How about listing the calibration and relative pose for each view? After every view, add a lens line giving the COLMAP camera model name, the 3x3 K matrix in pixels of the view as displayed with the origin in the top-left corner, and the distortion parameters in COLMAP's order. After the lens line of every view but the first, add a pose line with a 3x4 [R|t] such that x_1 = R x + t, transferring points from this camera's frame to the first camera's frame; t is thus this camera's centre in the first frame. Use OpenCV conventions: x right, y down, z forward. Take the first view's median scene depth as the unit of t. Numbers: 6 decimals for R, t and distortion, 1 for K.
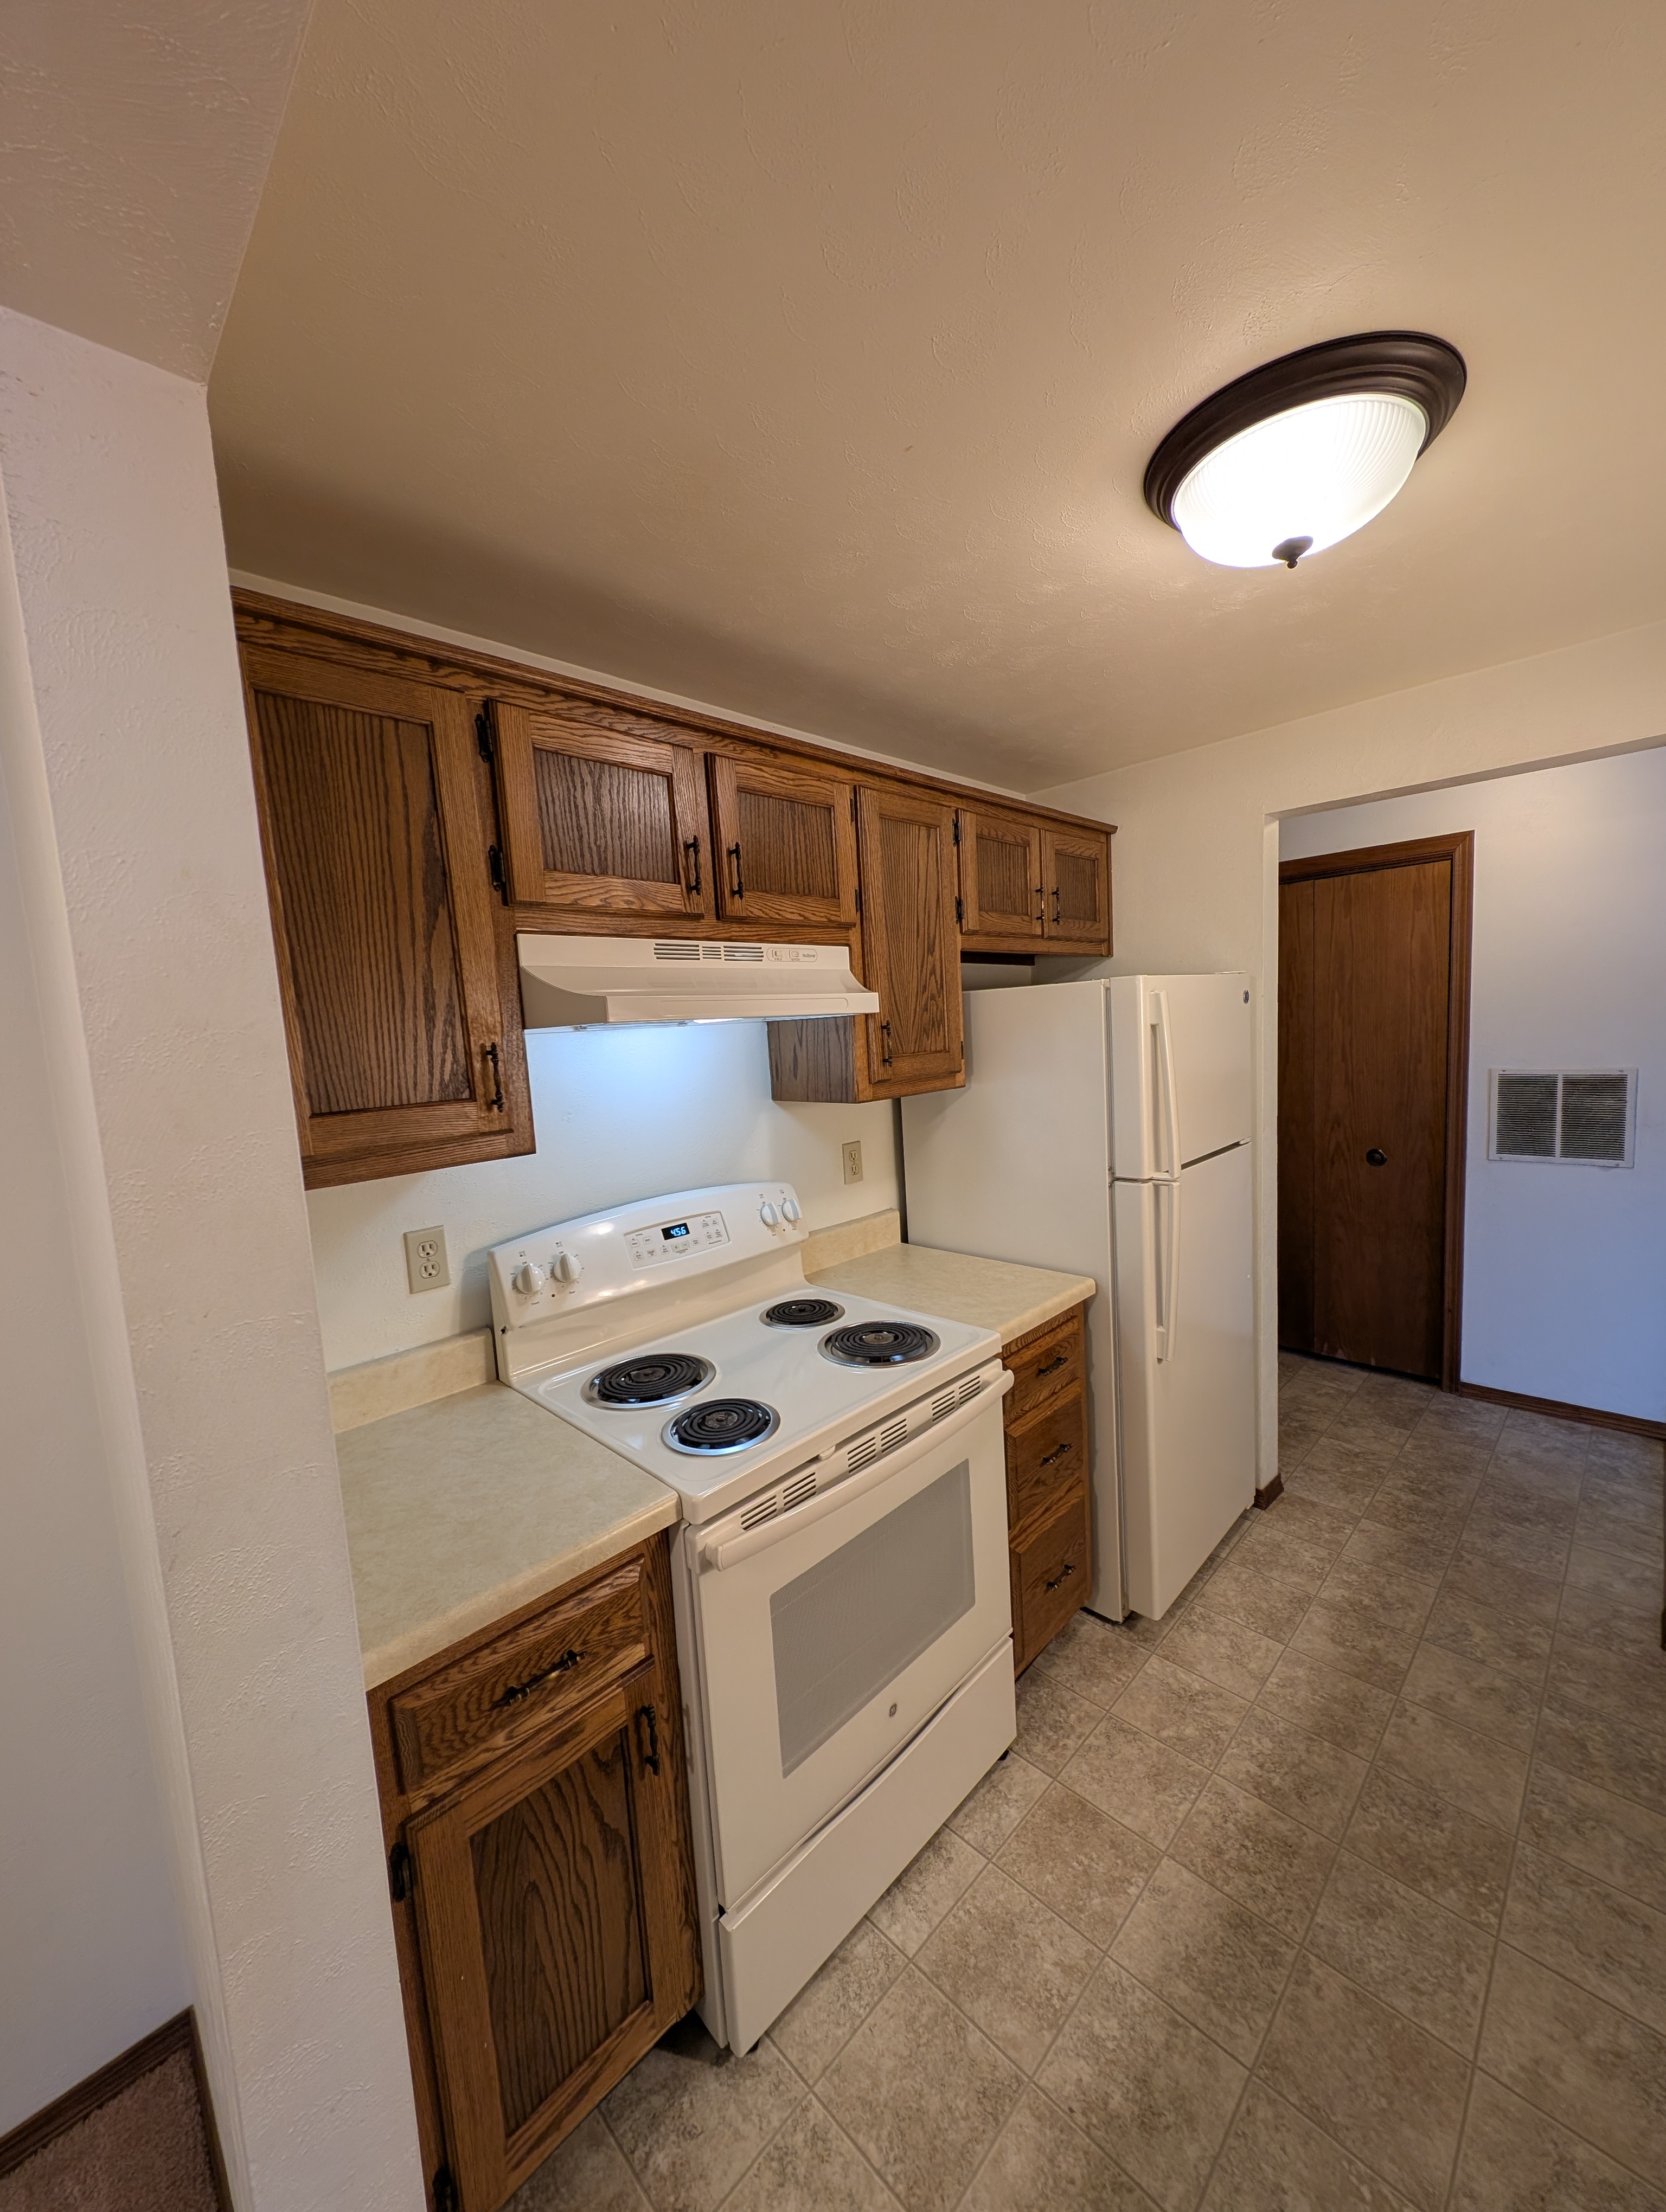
lens RADIAL K [[823.7, 0, 831.2], [0, 823.7, 1119.4], [0, 0, 1]] dist [-0.002068, -0.001261]
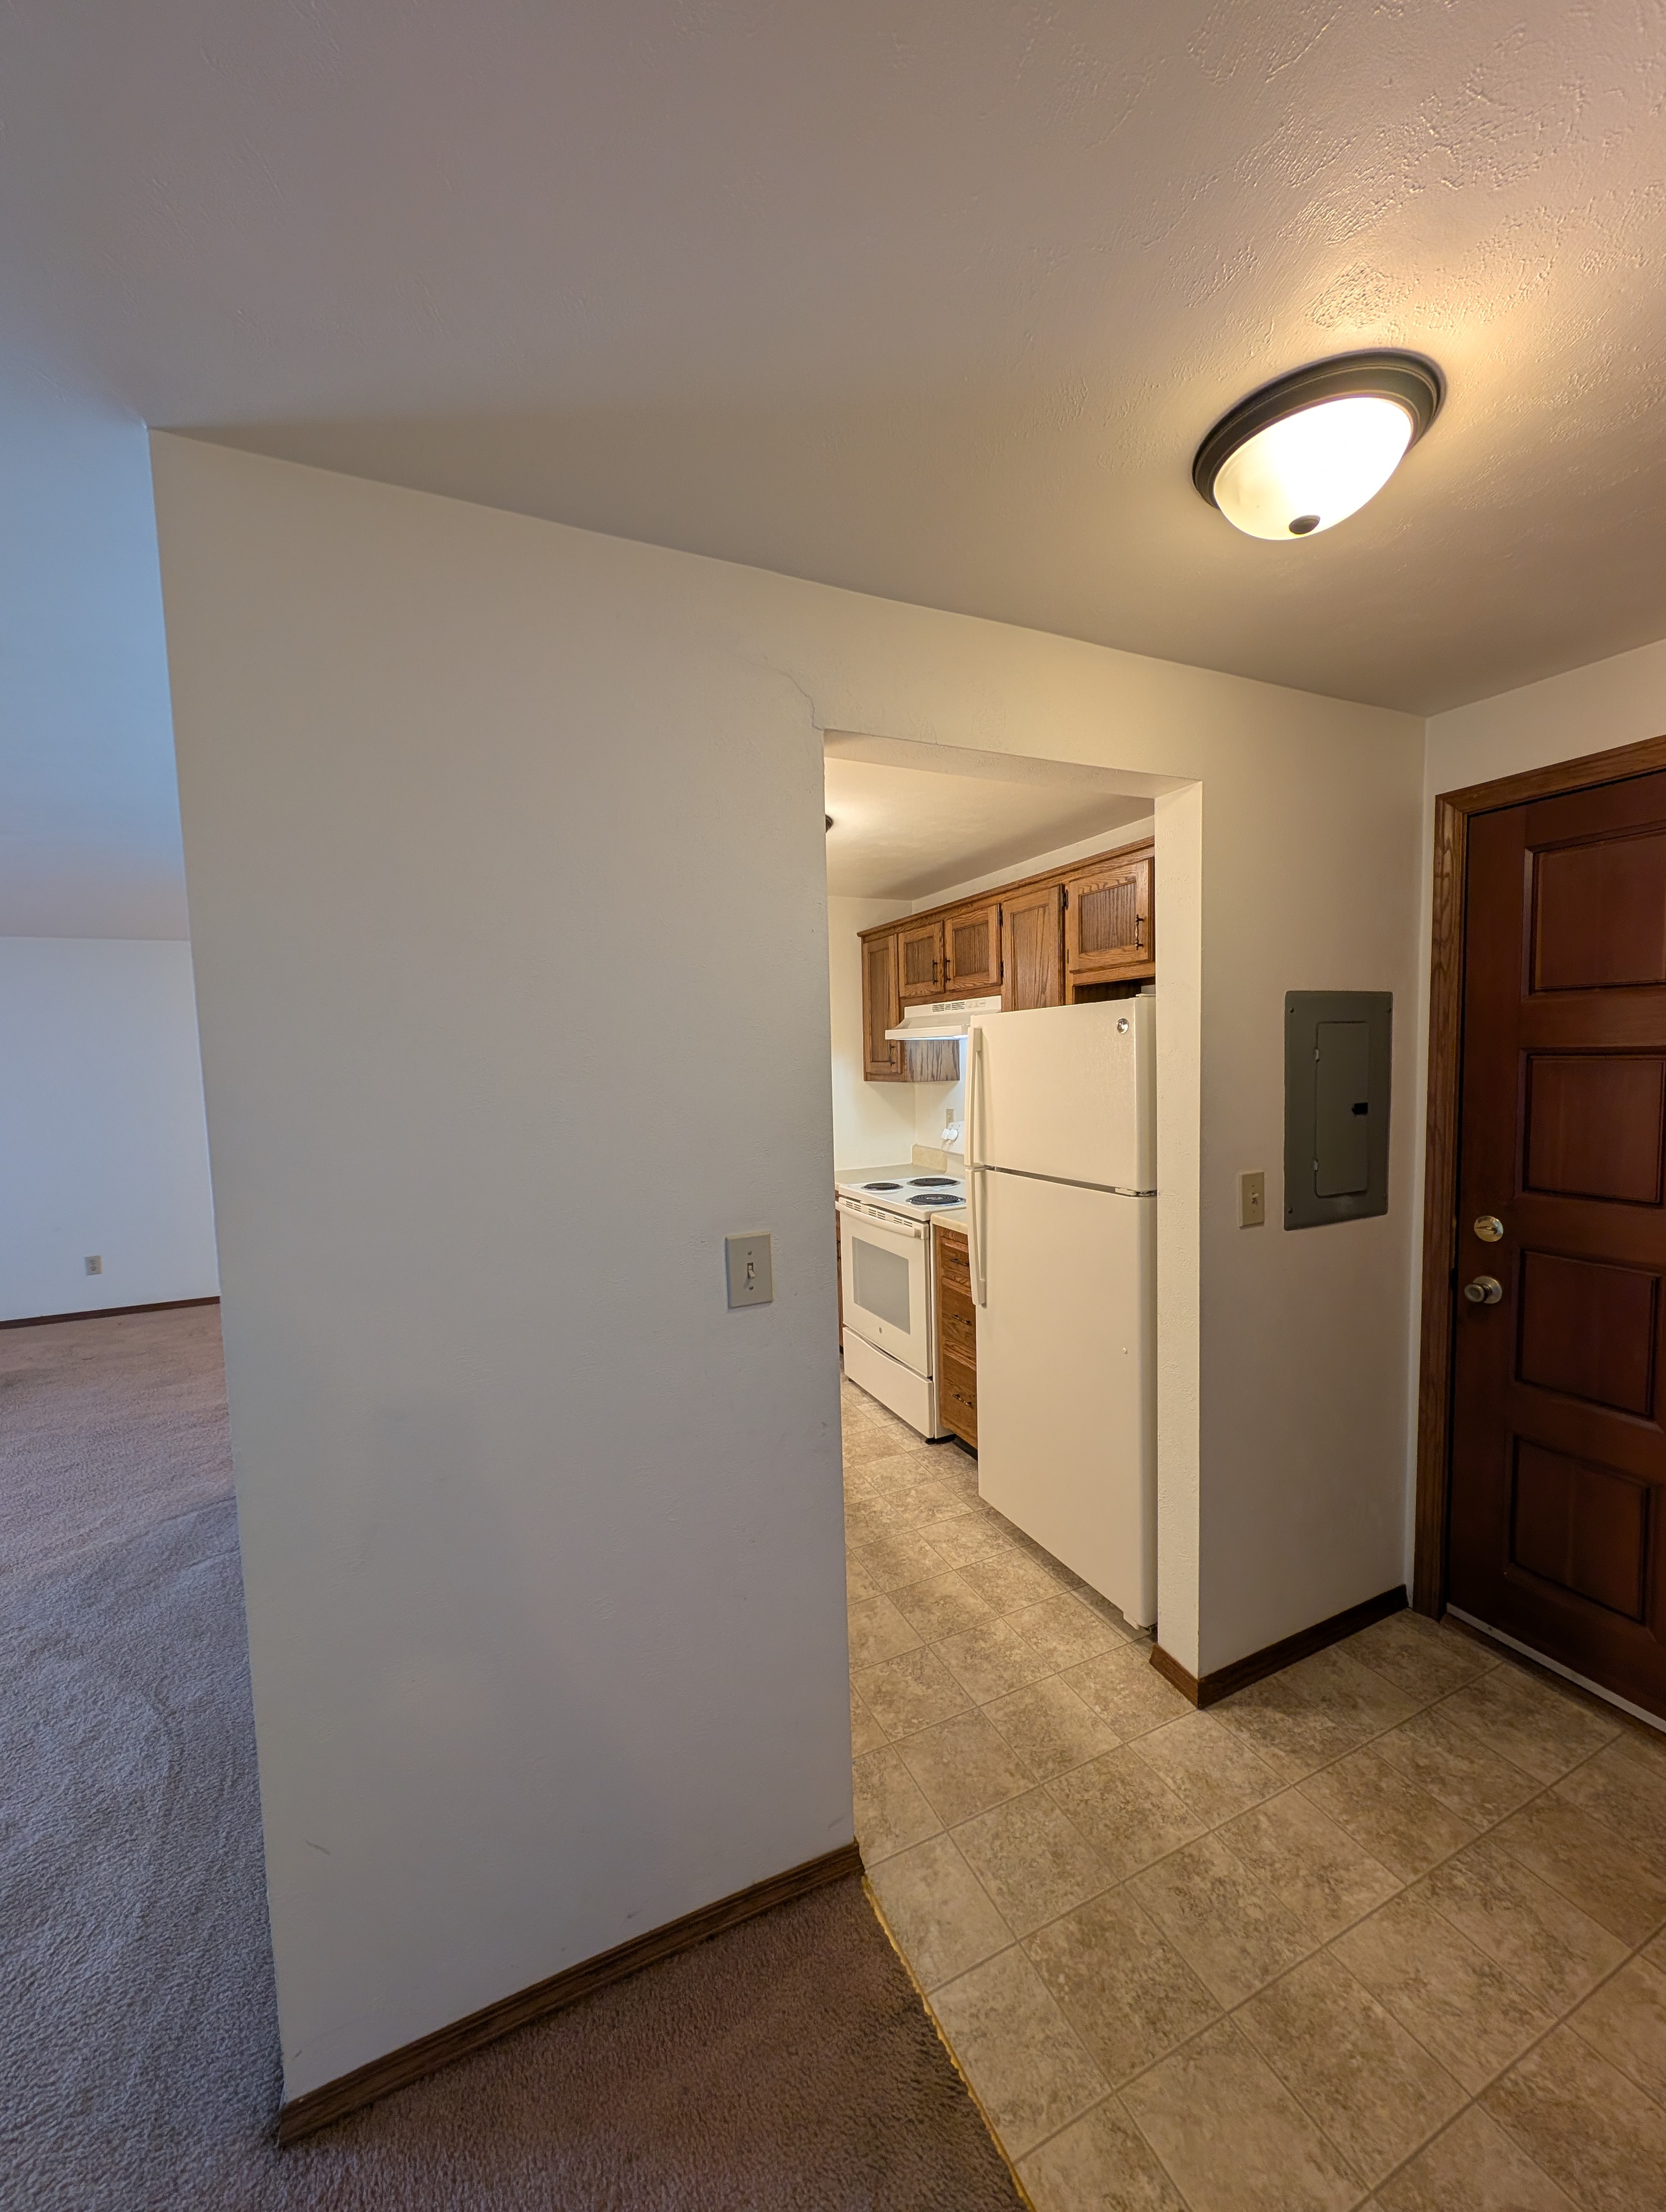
lens RADIAL K [[823.7, 0, 836.7], [0, 823.7, 1112.6], [0, 0, 1]] dist [-0.002068, -0.001261]
pose [[-0.337099, 0.138297, -0.931256, 2.092018], [-0.052273, 0.984877, 0.165182, -0.273166], [0.940017, 0.104362, -0.324772, 1.471970]]
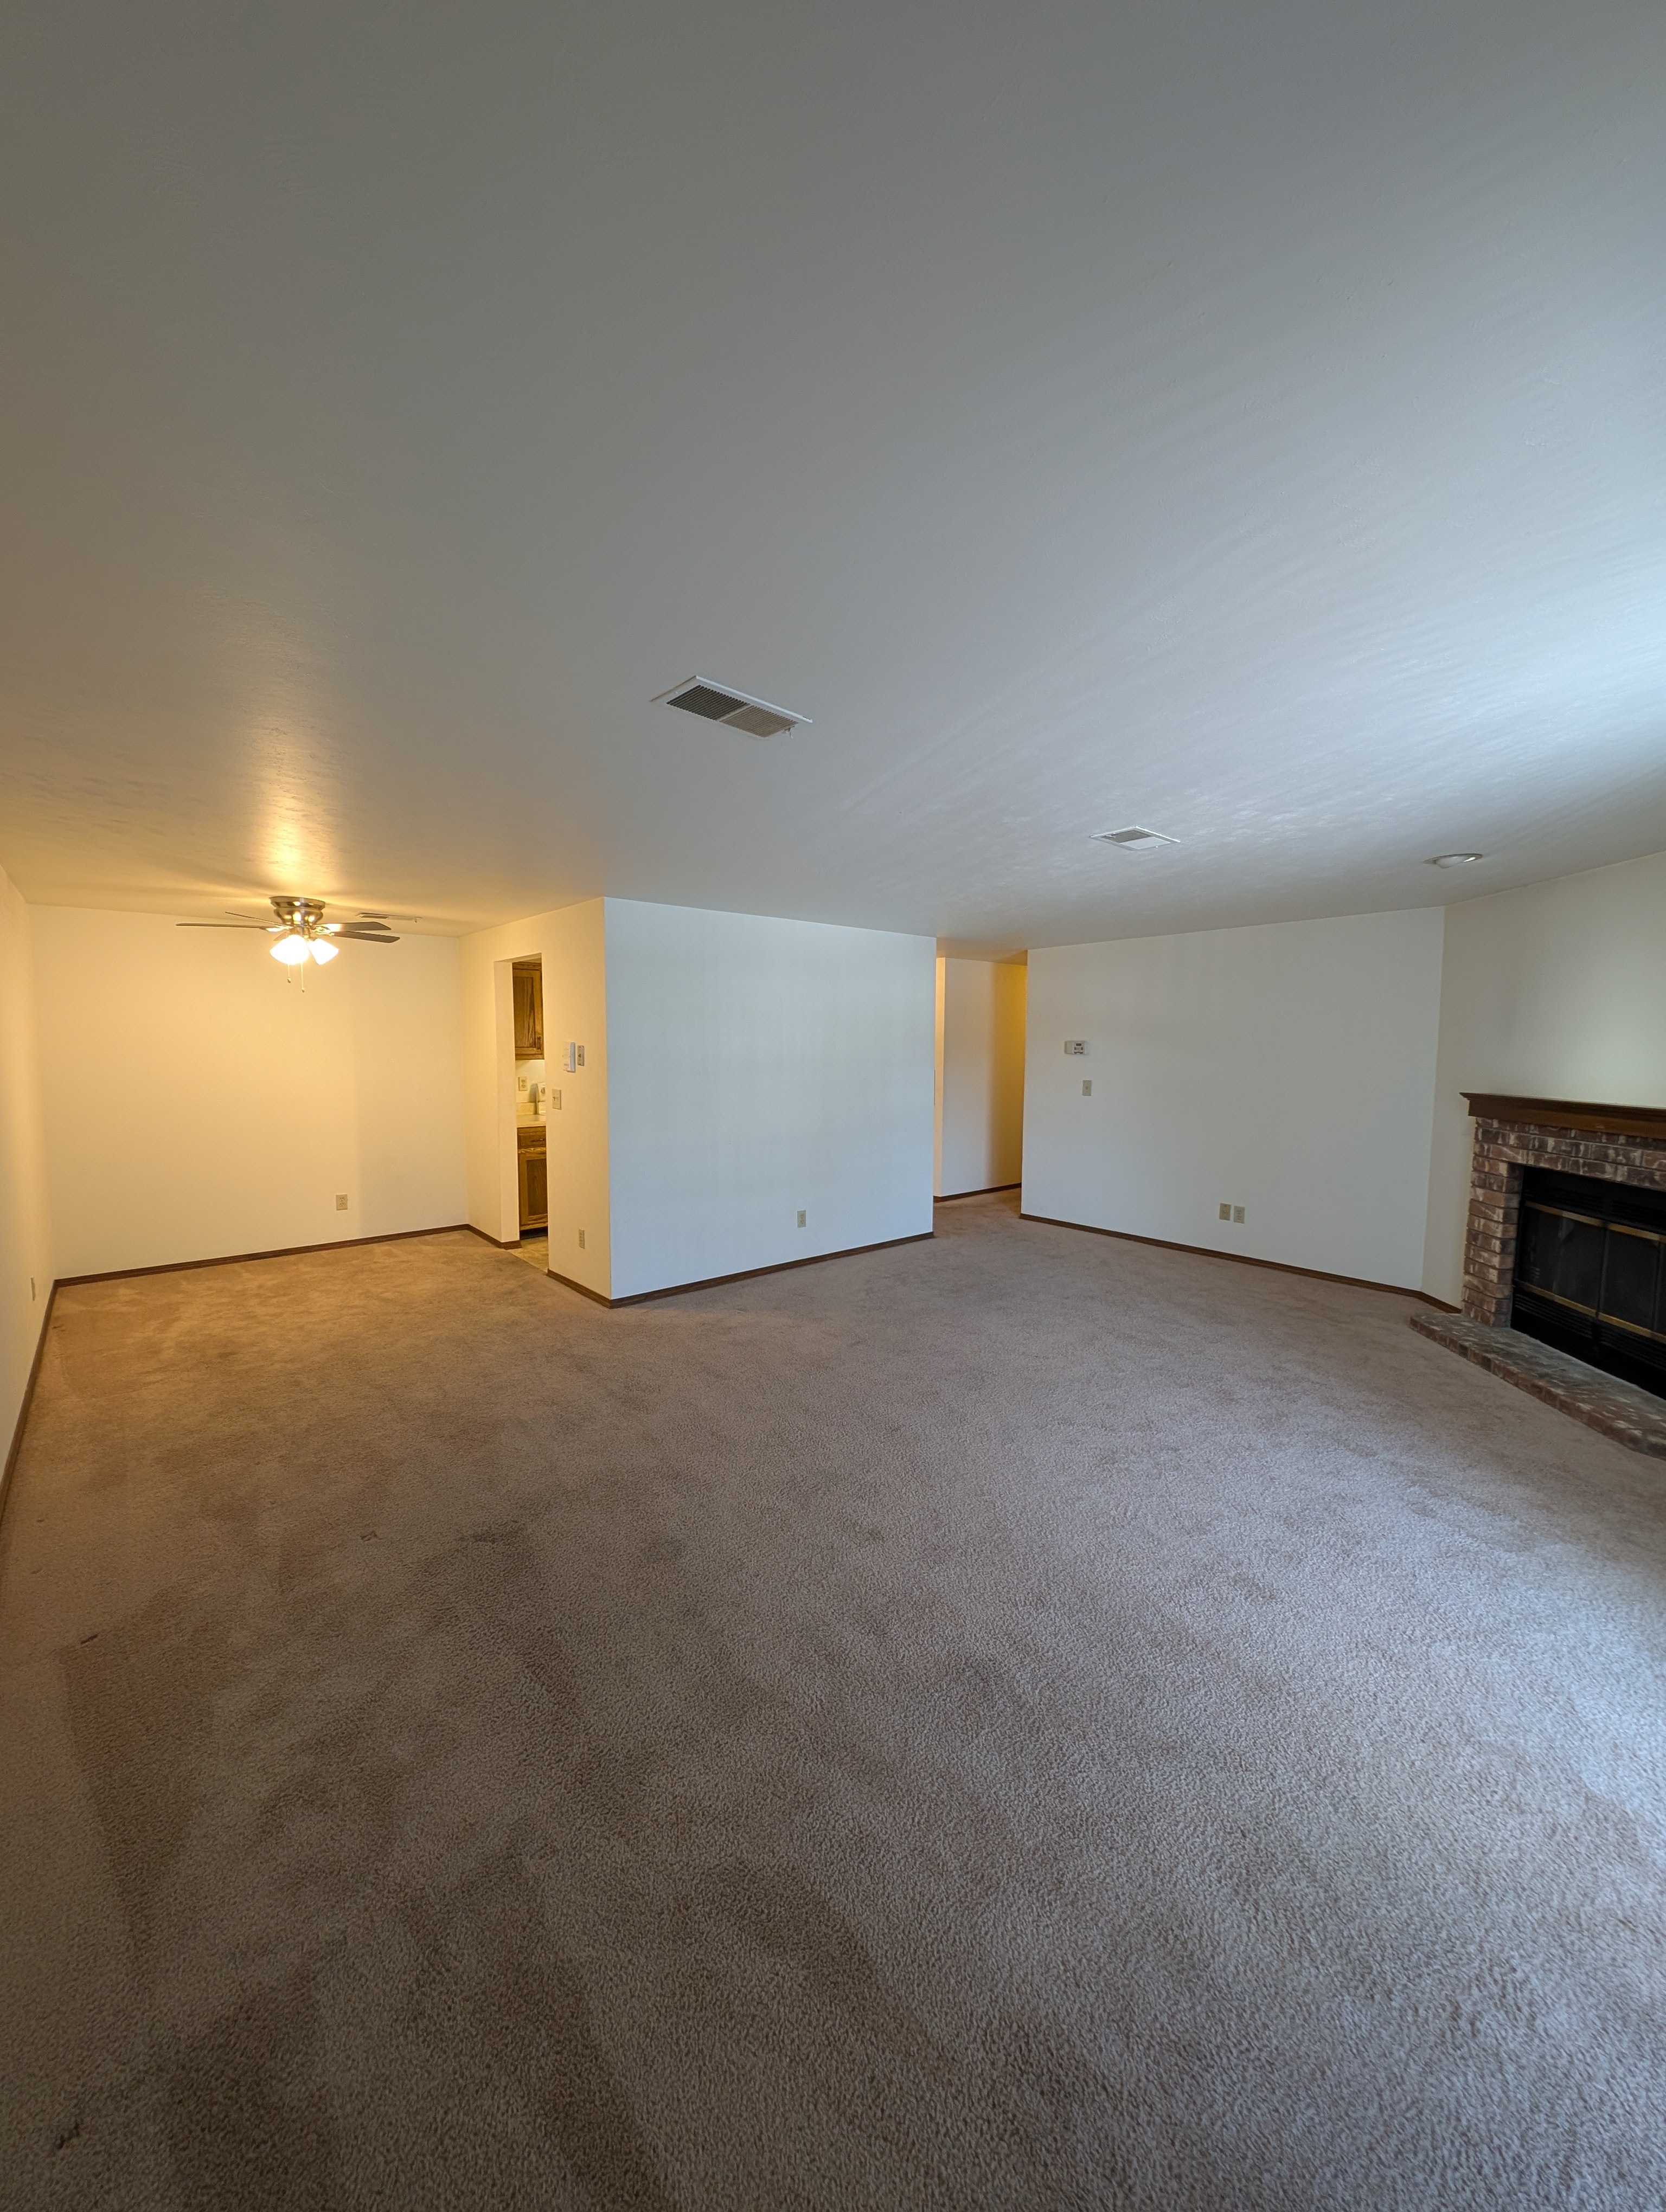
lens RADIAL K [[823.7, 0, 840.6], [0, 823.7, 1102.7], [0, 0, 1]] dist [-0.002068, -0.001261]
pose [[0.996429, 0.053606, -0.065233, 1.436951], [-0.056026, 0.997786, -0.035845, 0.312045], [0.063167, 0.039371, 0.997226, -3.153161]]
